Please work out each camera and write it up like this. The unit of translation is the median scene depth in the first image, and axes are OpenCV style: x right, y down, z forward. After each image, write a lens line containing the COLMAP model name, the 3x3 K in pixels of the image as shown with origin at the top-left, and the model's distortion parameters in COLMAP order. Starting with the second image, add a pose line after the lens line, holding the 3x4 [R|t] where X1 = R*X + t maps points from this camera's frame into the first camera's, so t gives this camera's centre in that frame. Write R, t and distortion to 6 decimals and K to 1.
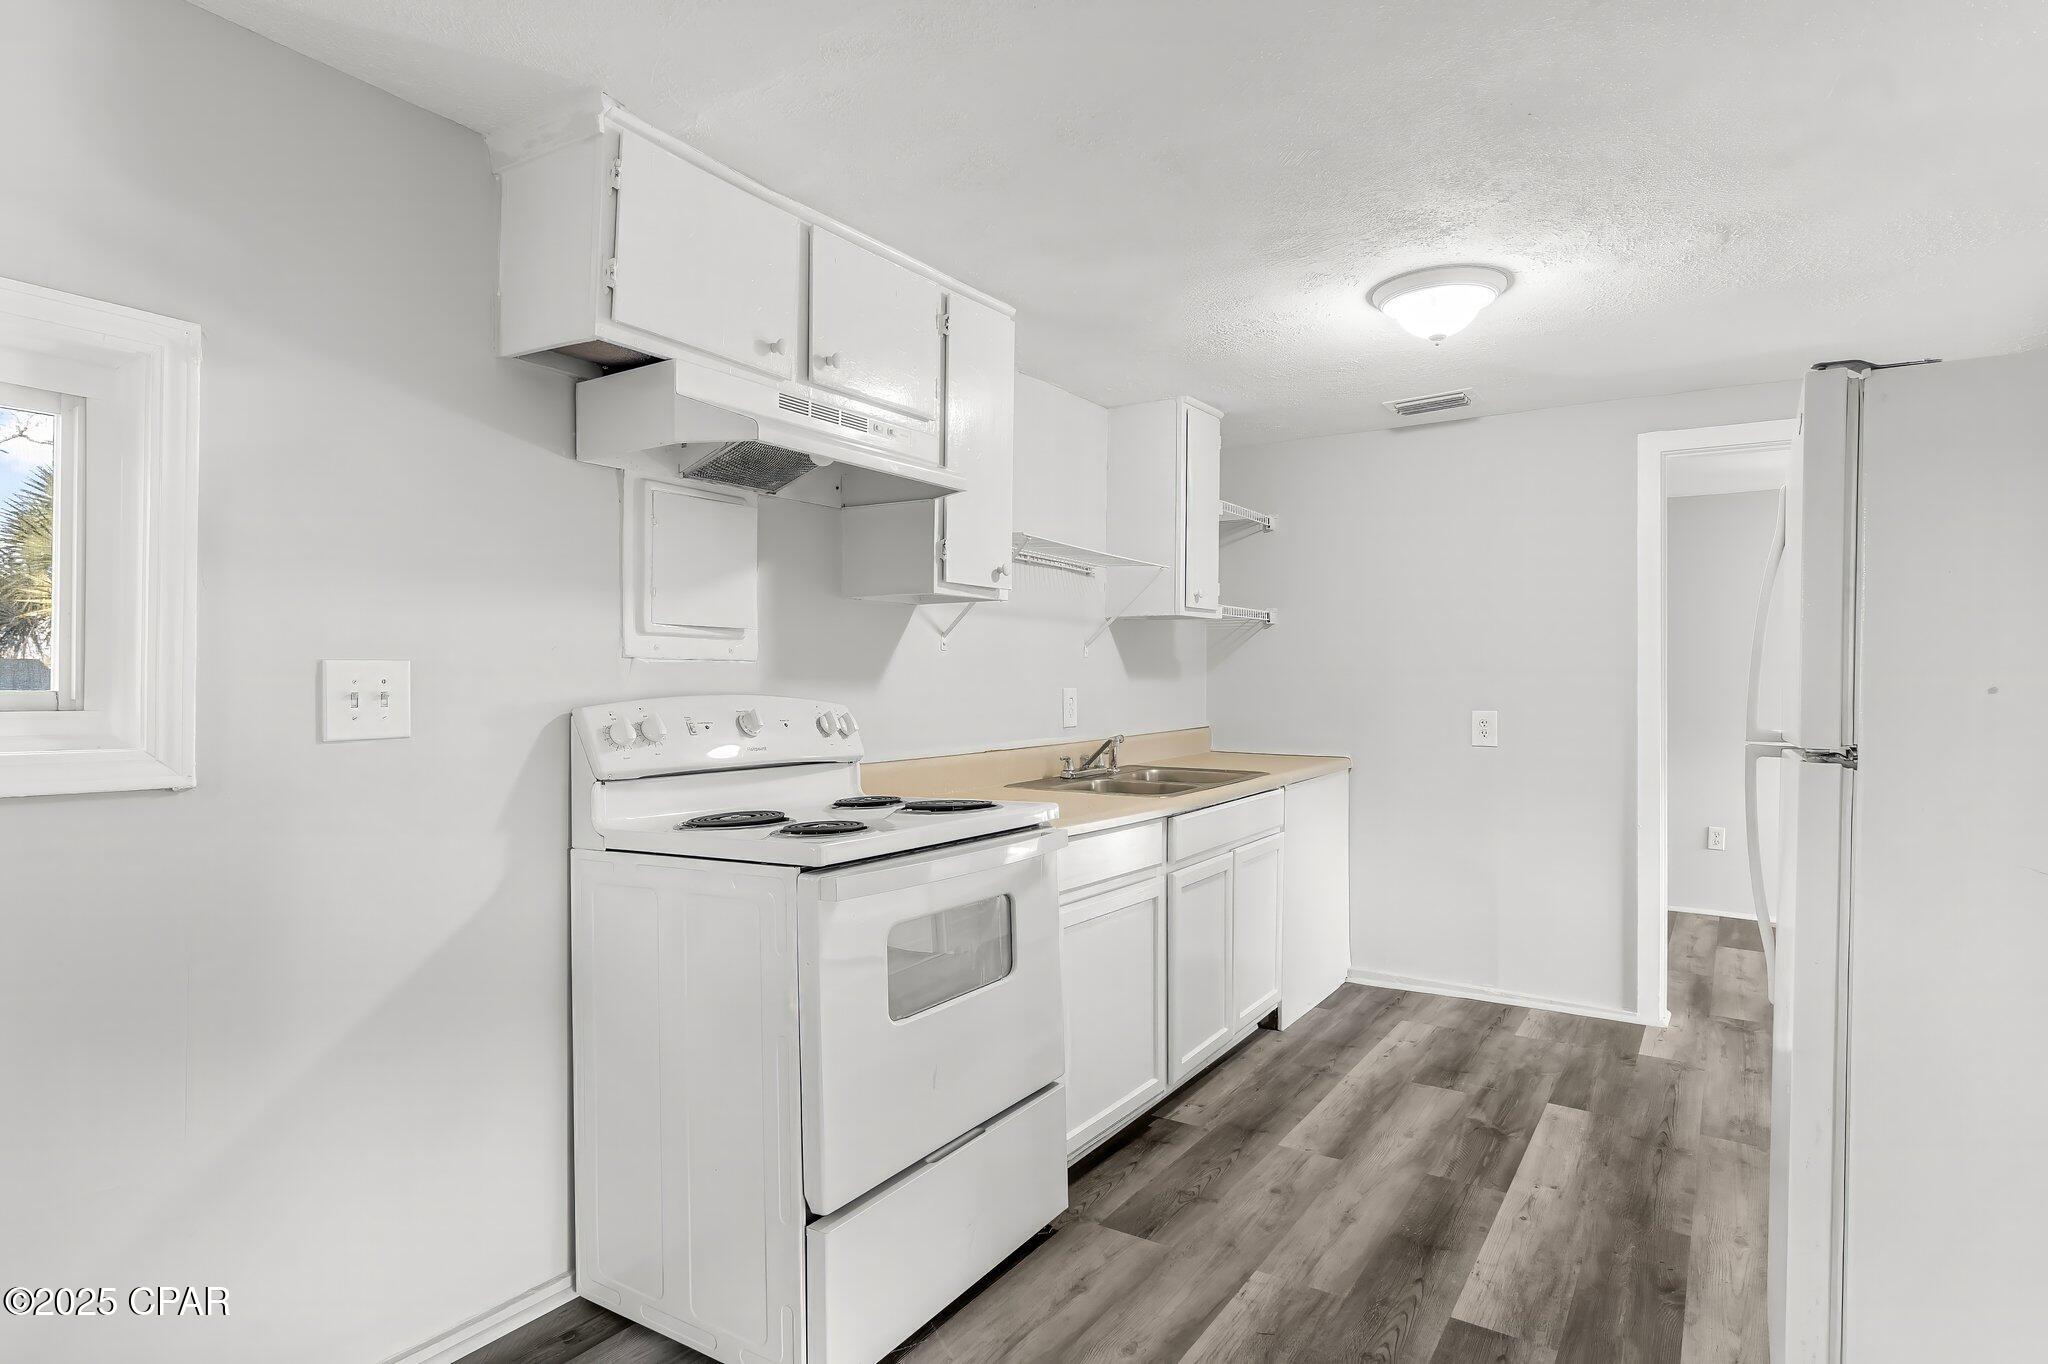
lens RADIAL K [[1057.6, 0, 1024.0], [0, 1057.6, 682.0], [0, 0, 1]] dist [0.000615, 0.000348]
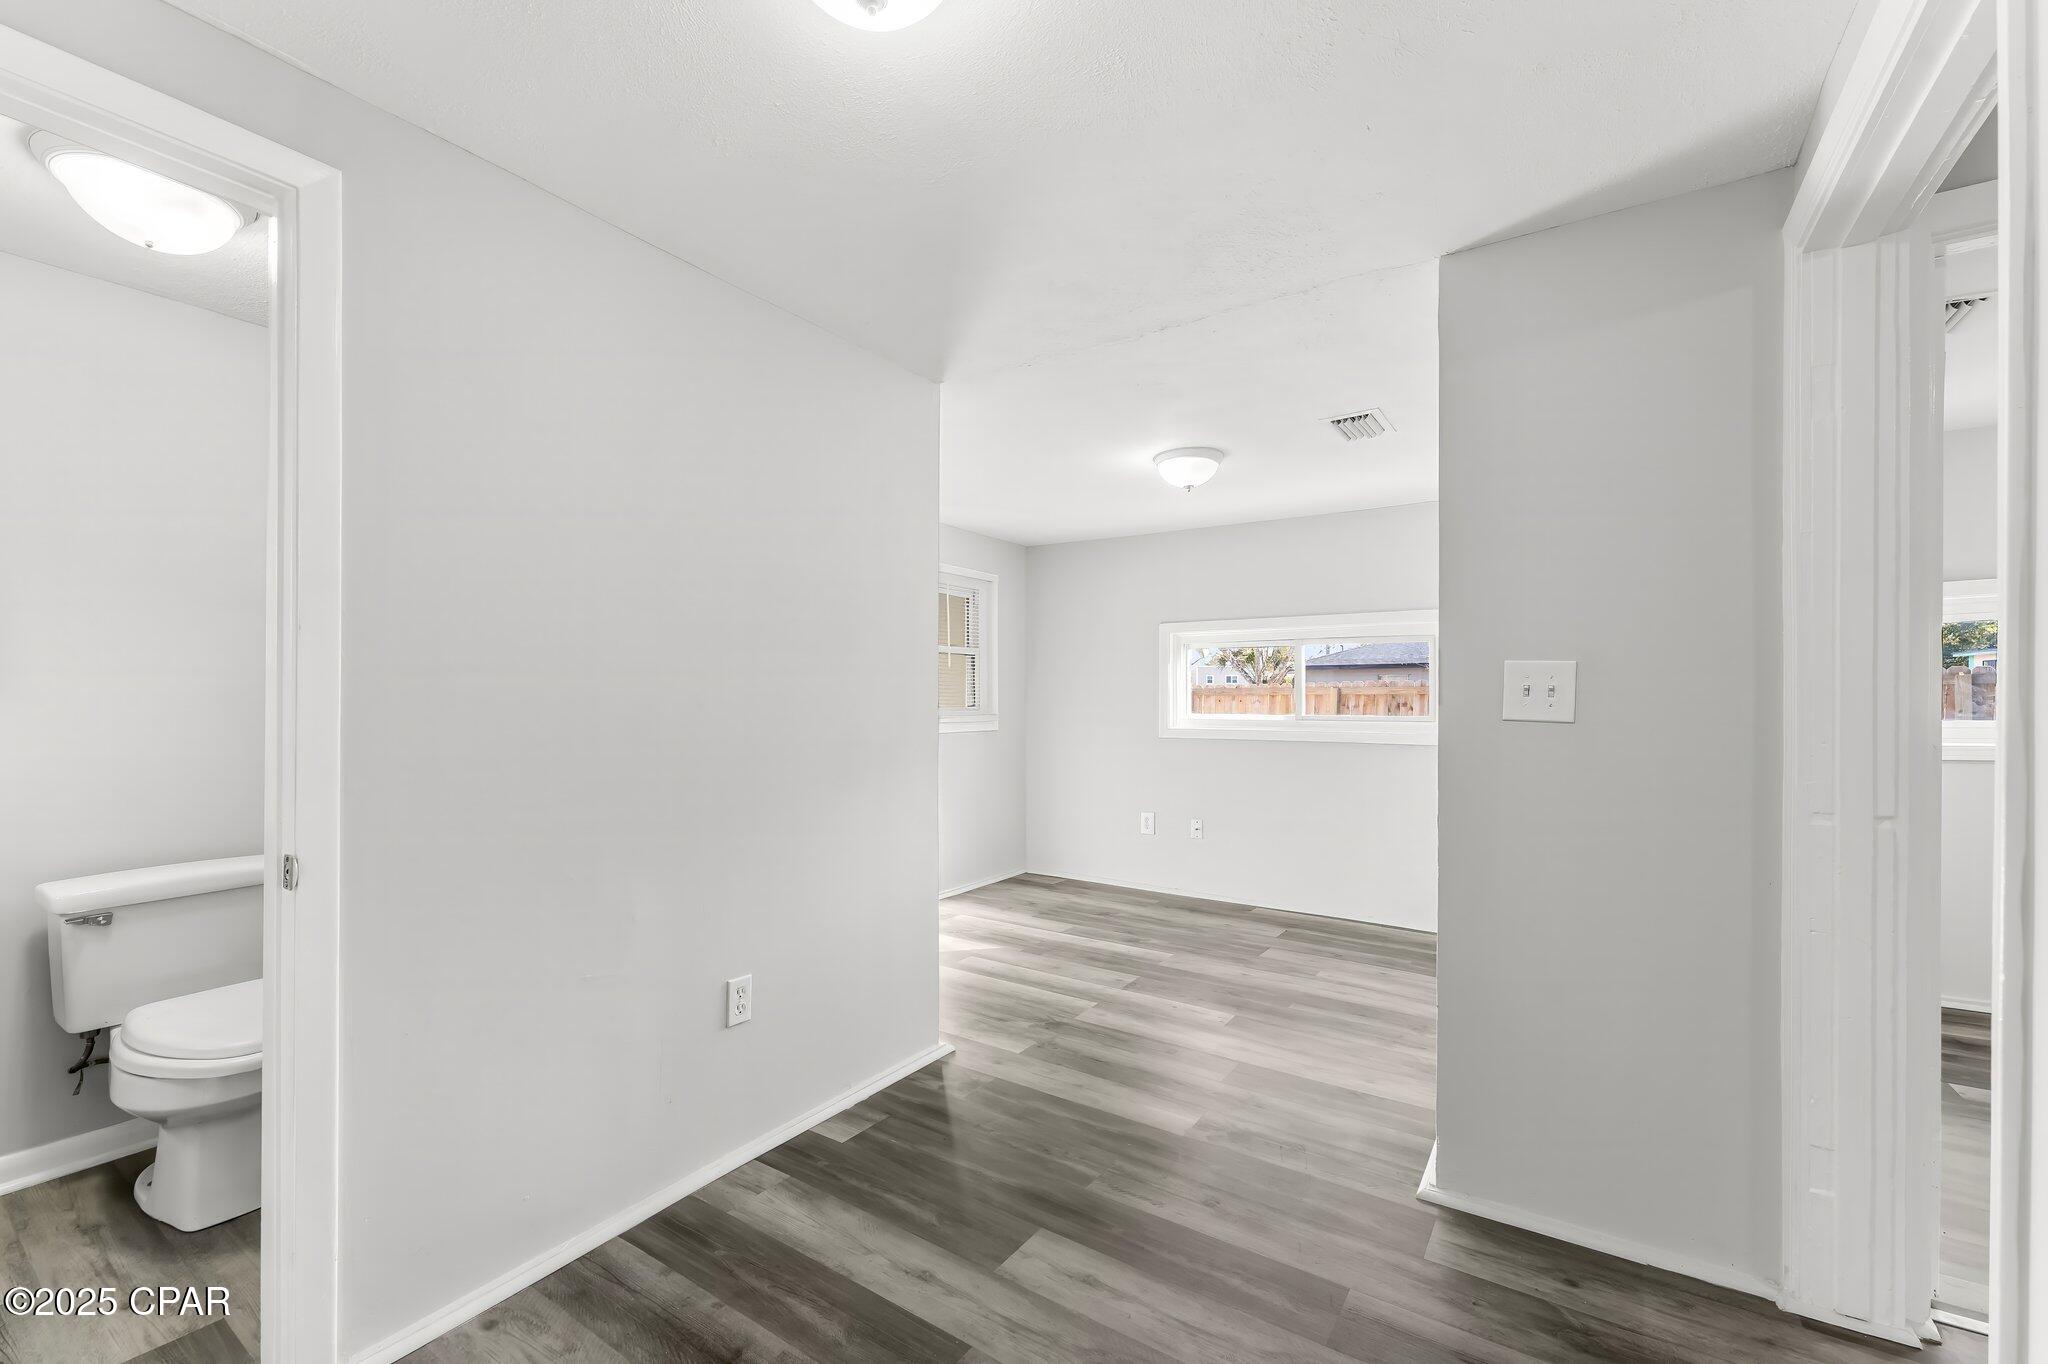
lens RADIAL K [[847.1, 0, 1014.9], [0, 847.1, 699.9], [0, 0, 1]] dist [0.002243, 0.000228]
pose [[0.008616, -0.006483, 0.999942, 0.601341], [0.000995, 0.999979, 0.006474, 0.018370], [-0.999962, 0.000939, 0.008622, 1.947625]]
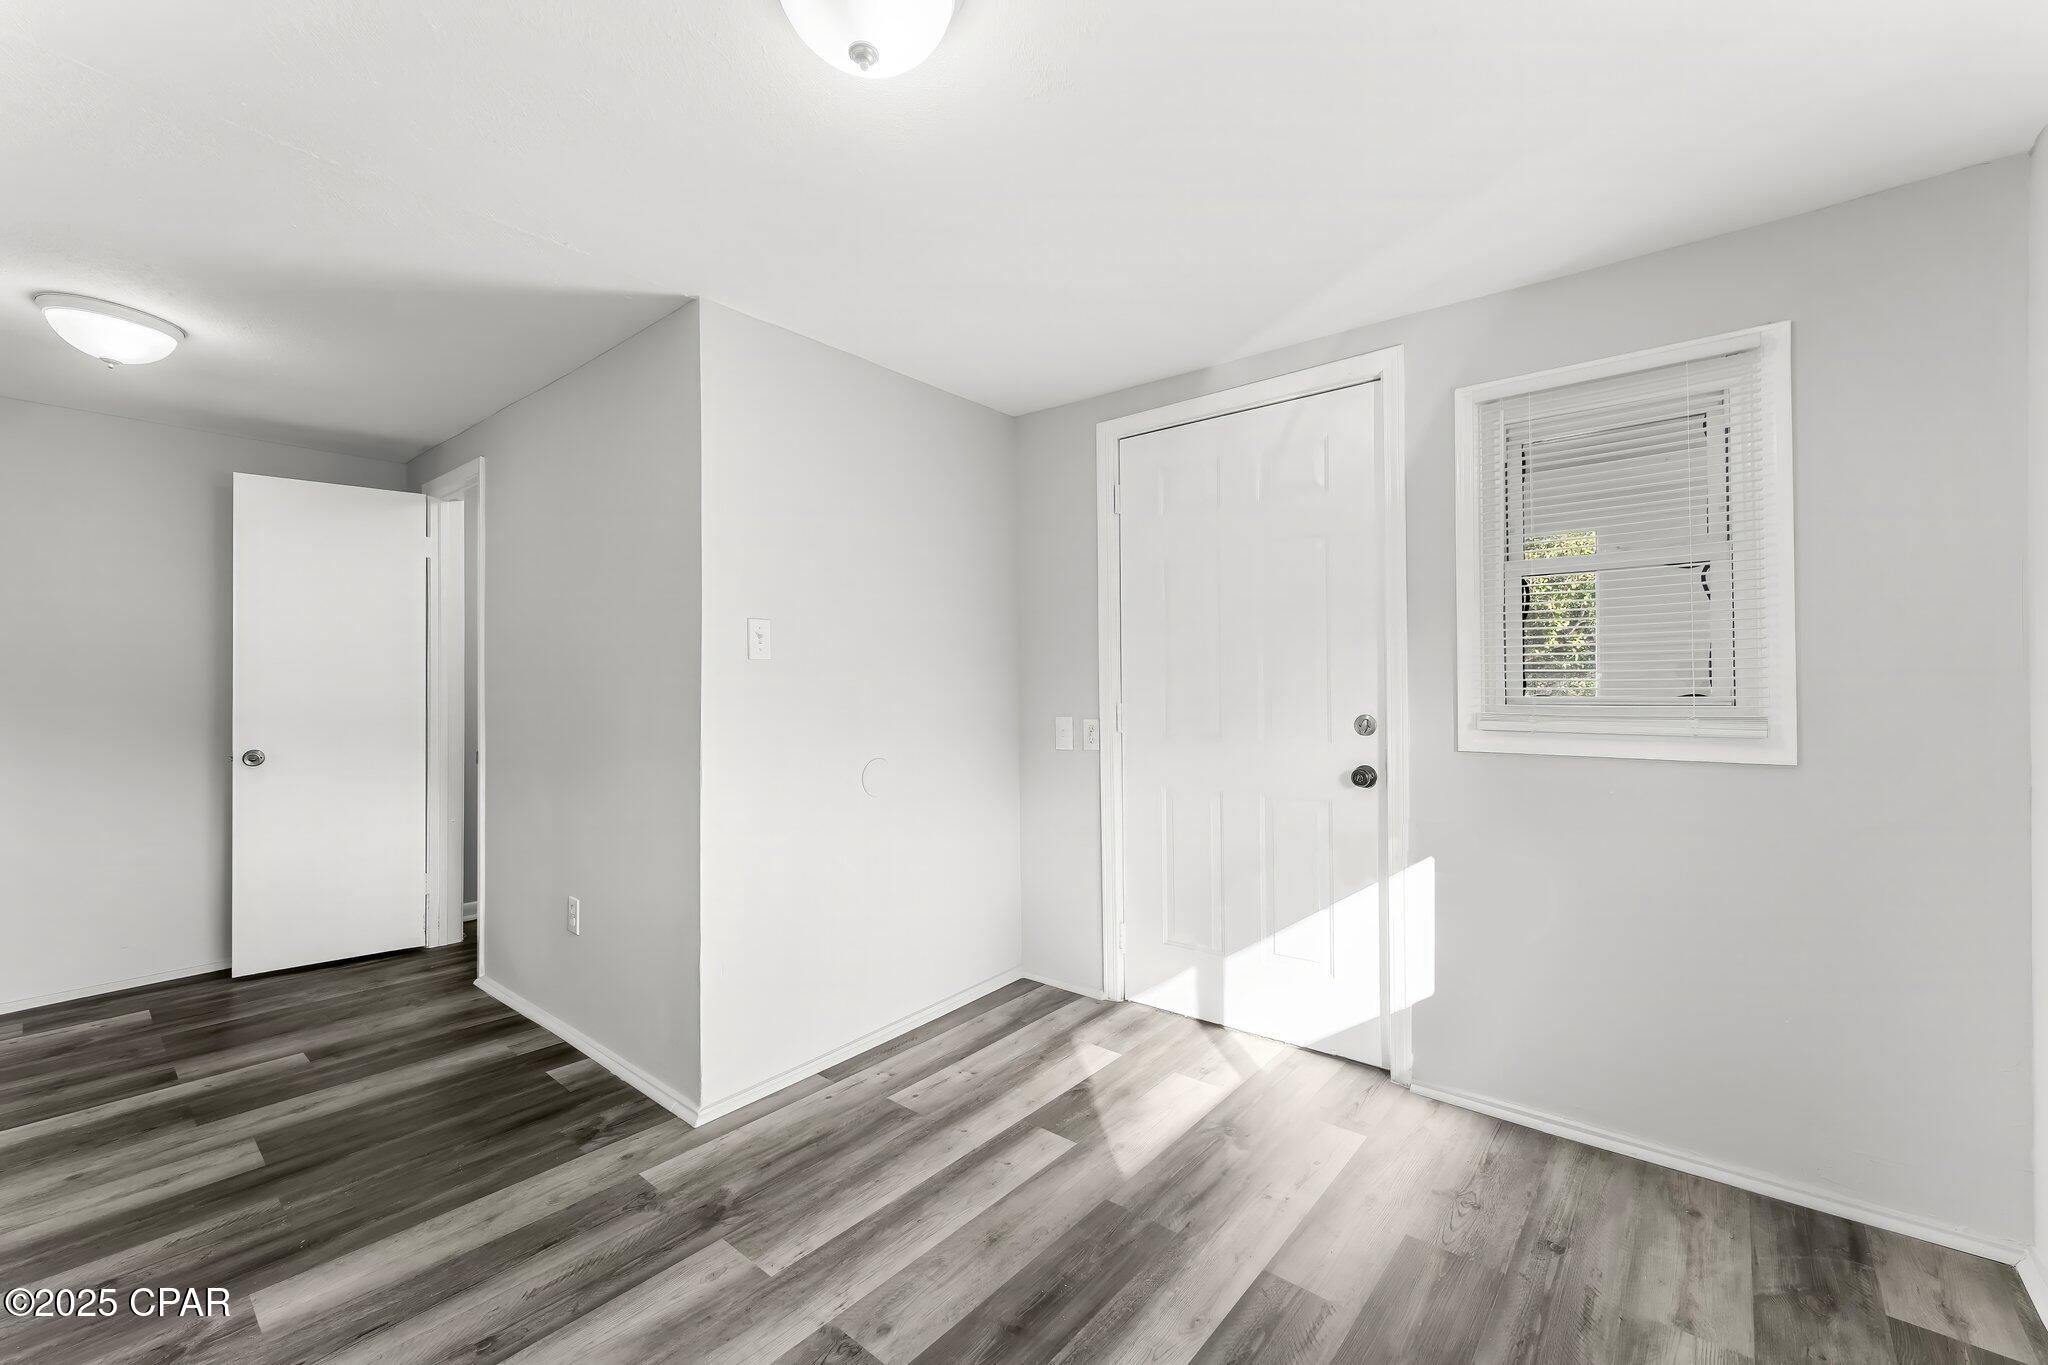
lens RADIAL K [[834.7, 0, 1034.6], [0, 834.7, 678.8], [0, 0, 1]] dist [-0.000841, -0.000011]
pose [[0.994392, -0.011644, -0.105114, 2.194433], [0.010834, 0.999907, -0.008267, 0.031294], [0.105200, 0.007082, 0.994426, 1.193366]]
